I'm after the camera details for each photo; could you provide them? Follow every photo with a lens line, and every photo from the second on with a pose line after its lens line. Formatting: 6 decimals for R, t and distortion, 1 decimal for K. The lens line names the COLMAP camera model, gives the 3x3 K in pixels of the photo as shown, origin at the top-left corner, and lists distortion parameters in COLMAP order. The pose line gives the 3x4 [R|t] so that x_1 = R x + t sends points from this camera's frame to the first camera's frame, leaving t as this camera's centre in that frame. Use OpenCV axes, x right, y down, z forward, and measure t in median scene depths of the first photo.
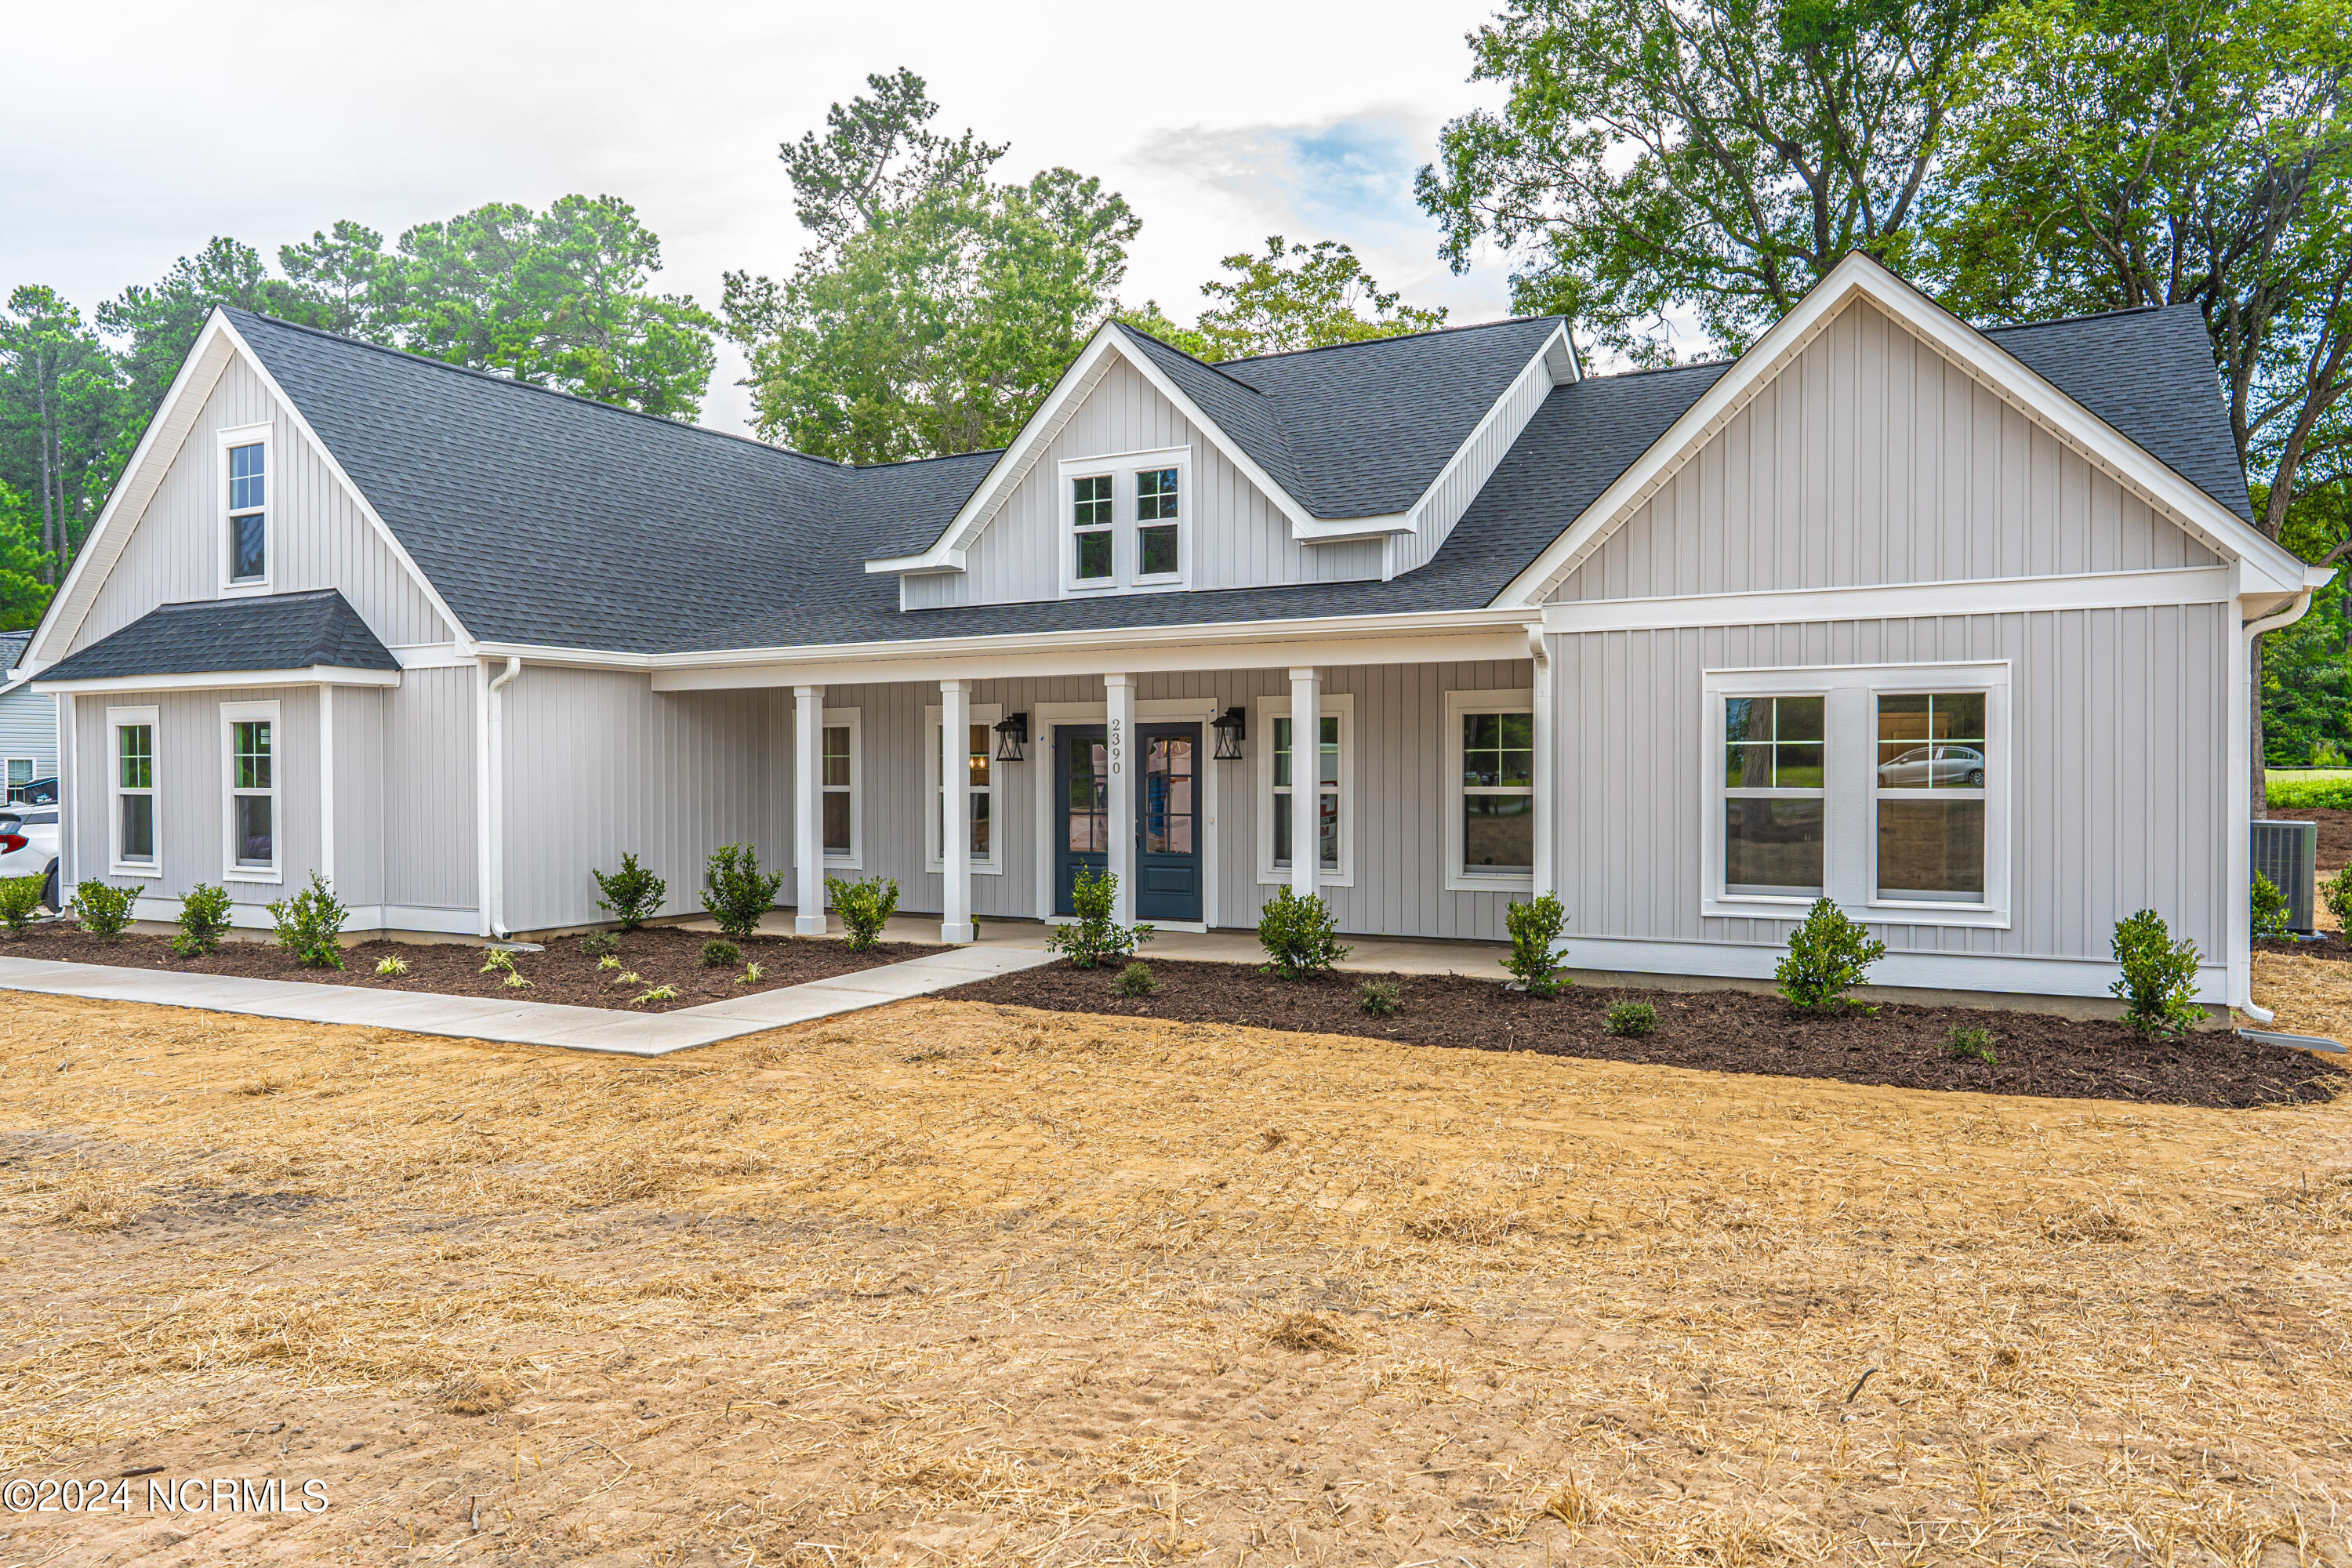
lens RADIAL K [[1736.2, 0, 1176.0], [0, 1736.2, 784.0], [0, 0, 1]] dist [-0.002588, 0.002589]
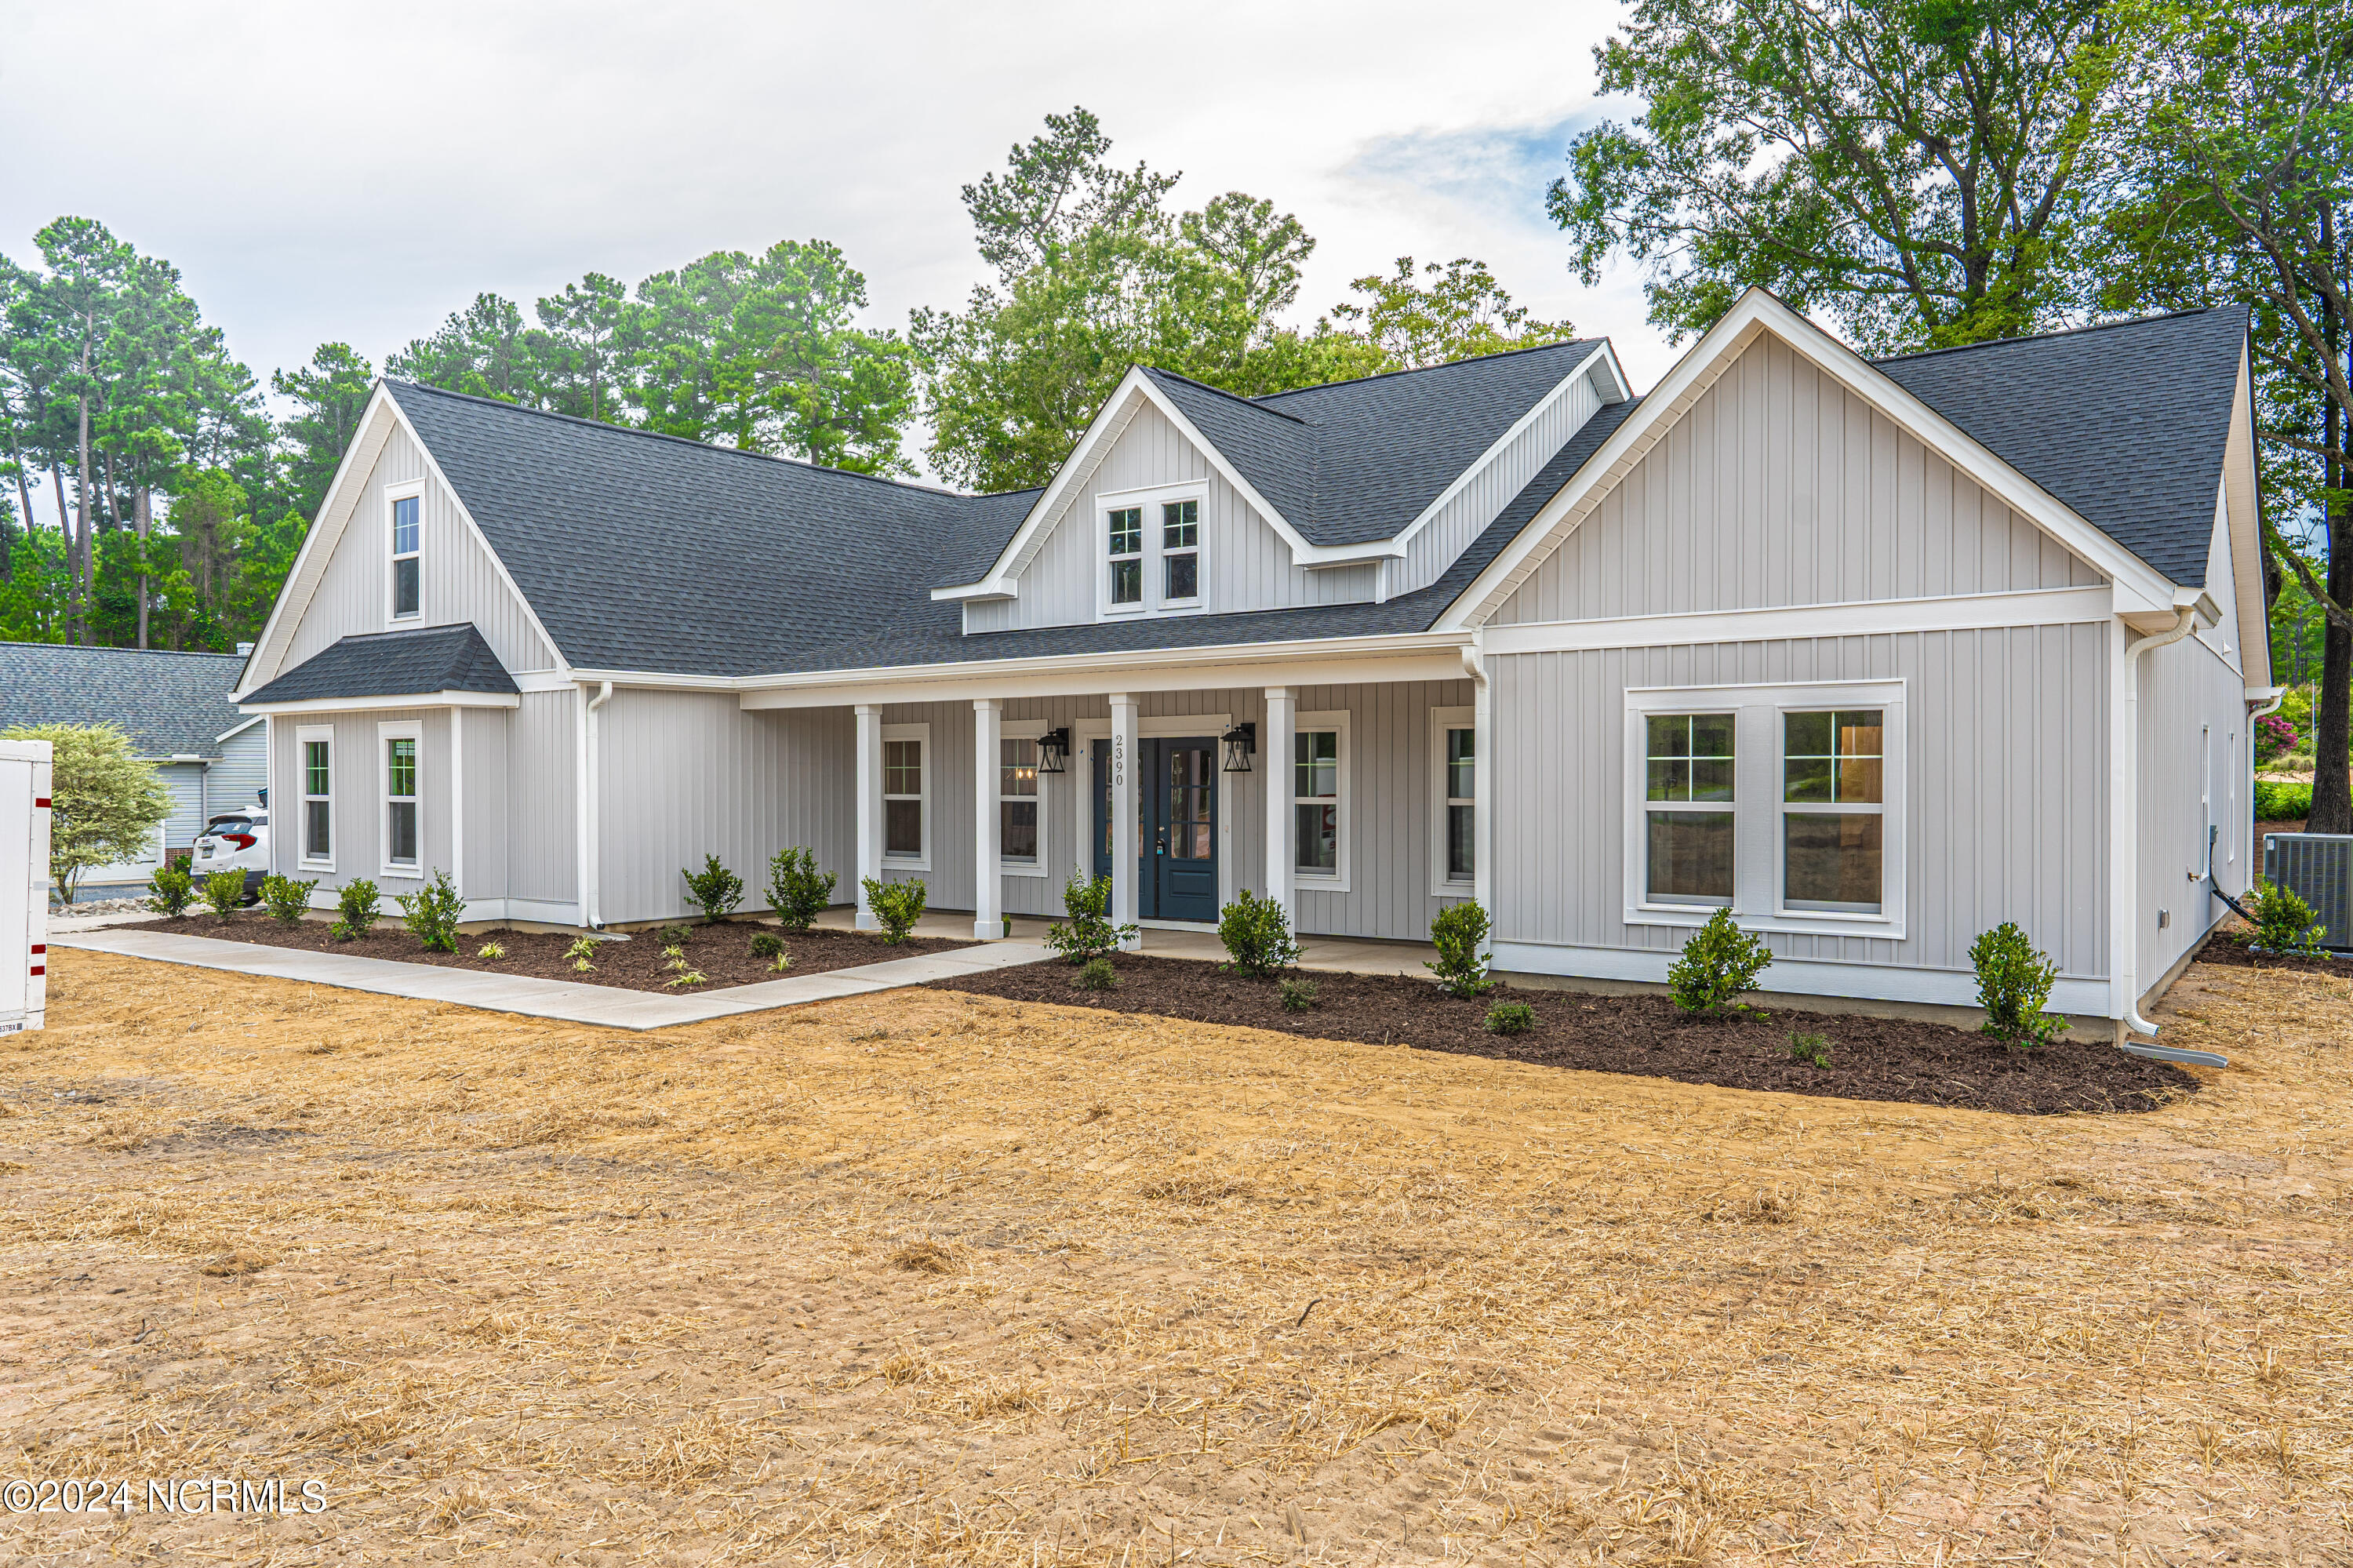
lens RADIAL K [[1737.1, 0, 1176.5], [0, 1737.1, 784.0], [0, 0, 1]] dist [-0.002588, 0.002589]
pose [[0.987607, 0.001617, -0.156939, 0.156480], [-0.001868, 0.999997, -0.001452, -0.004797], [0.156936, 0.001727, 0.987607, -0.061488]]
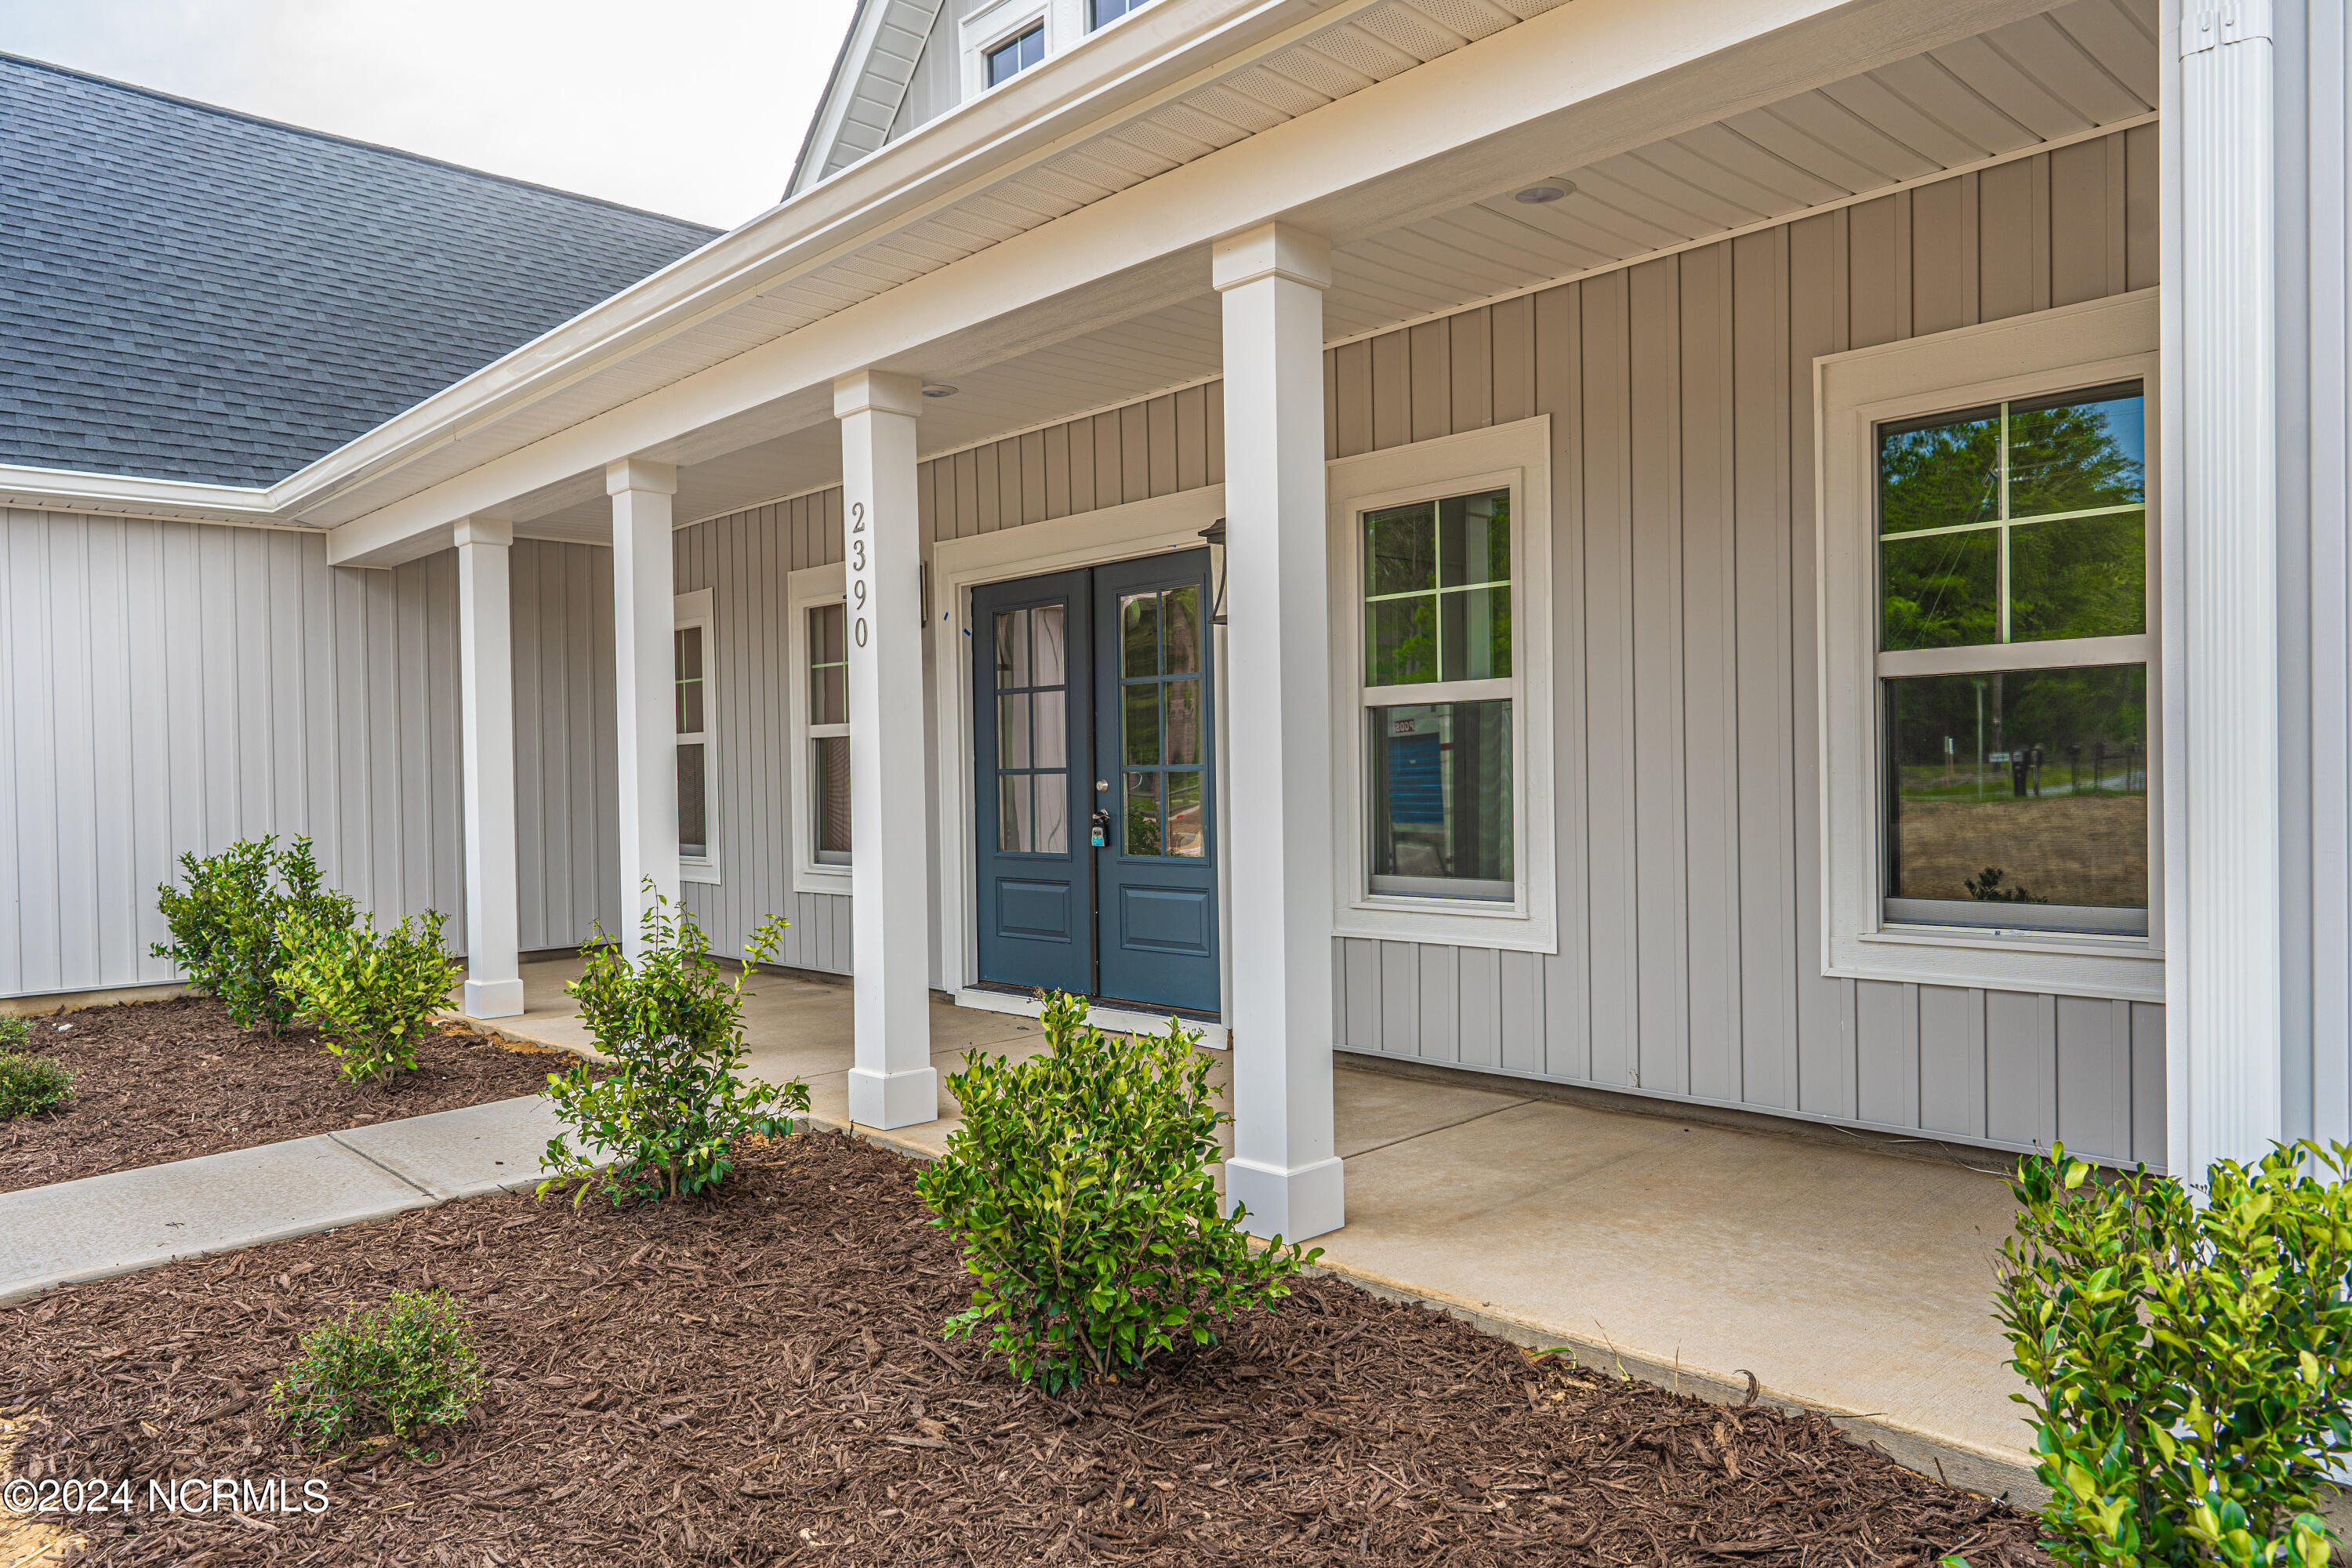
lens RADIAL K [[1543.2, 0, 1176.0], [0, 1543.2, 784.0], [0, 0, 1]] dist [-0.000633, 0.000406]
pose [[0.945612, -0.012420, -0.325061, 0.125569], [0.011560, 0.999923, -0.004575, 0.023422], [0.325092, 0.000569, 0.945682, 0.640659]]
